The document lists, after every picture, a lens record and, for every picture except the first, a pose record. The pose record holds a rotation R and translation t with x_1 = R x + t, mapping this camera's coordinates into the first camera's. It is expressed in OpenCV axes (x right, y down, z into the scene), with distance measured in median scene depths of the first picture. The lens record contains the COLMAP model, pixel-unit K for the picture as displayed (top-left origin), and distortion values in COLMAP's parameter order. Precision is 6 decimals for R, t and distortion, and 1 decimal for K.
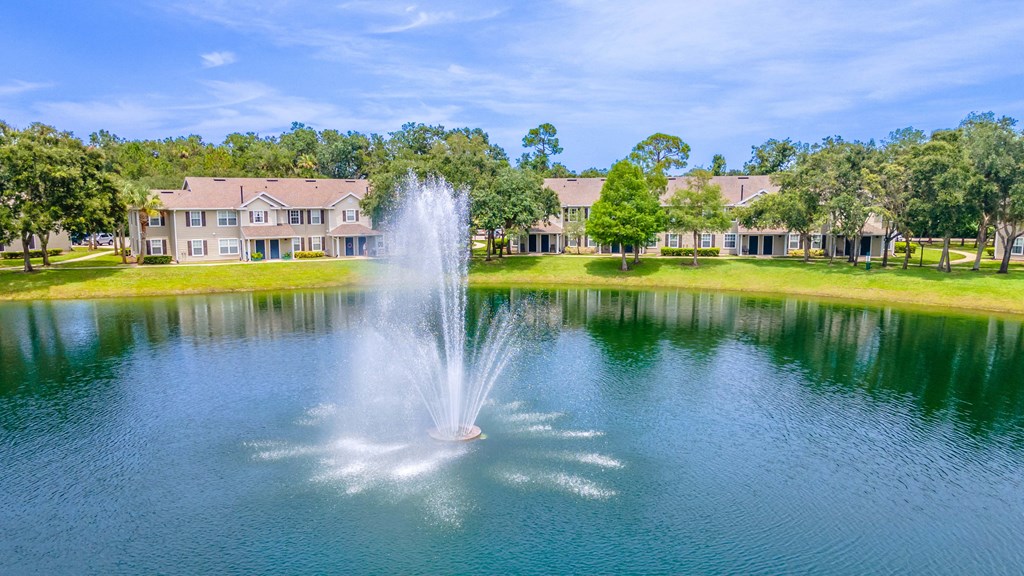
lens RADIAL K [[755.6, 0, 512.0], [0, 755.6, 288.0], [0, 0, 1]] dist [0.055113, 0.008981]
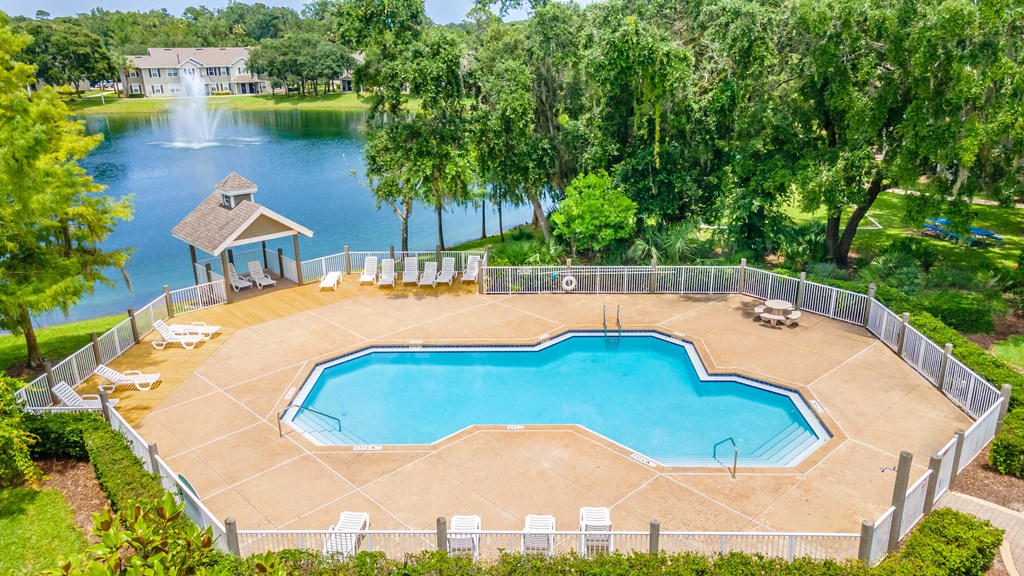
lens RADIAL K [[755.6, 0, 512.0], [0, 755.6, 288.0], [0, 0, 1]] dist [0.055113, 0.008981]
pose [[0.999676, -0.004841, -0.024999, 0.484913], [0.009700, 0.980137, 0.198084, 0.058393], [0.023544, -0.198263, 0.979866, -0.888447]]
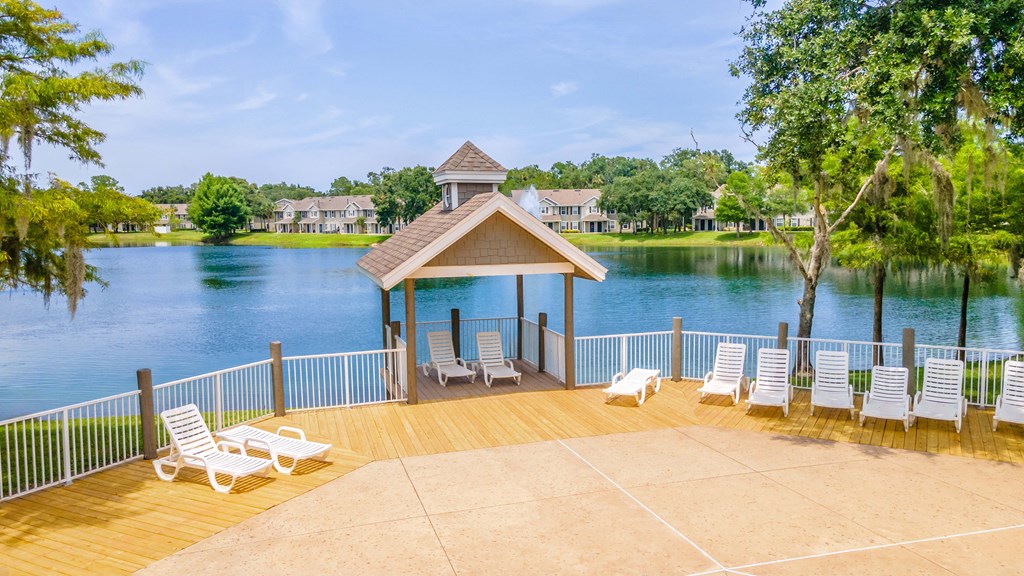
lens RADIAL K [[755.6, 0, 512.0], [0, 755.6, 288.0], [0, 0, 1]] dist [0.055113, 0.008981]
pose [[0.891396, 0.034392, -0.451919, 0.428861], [-0.044376, 0.998949, -0.011508, 0.117837], [0.451048, 0.030313, 0.891985, -0.651872]]
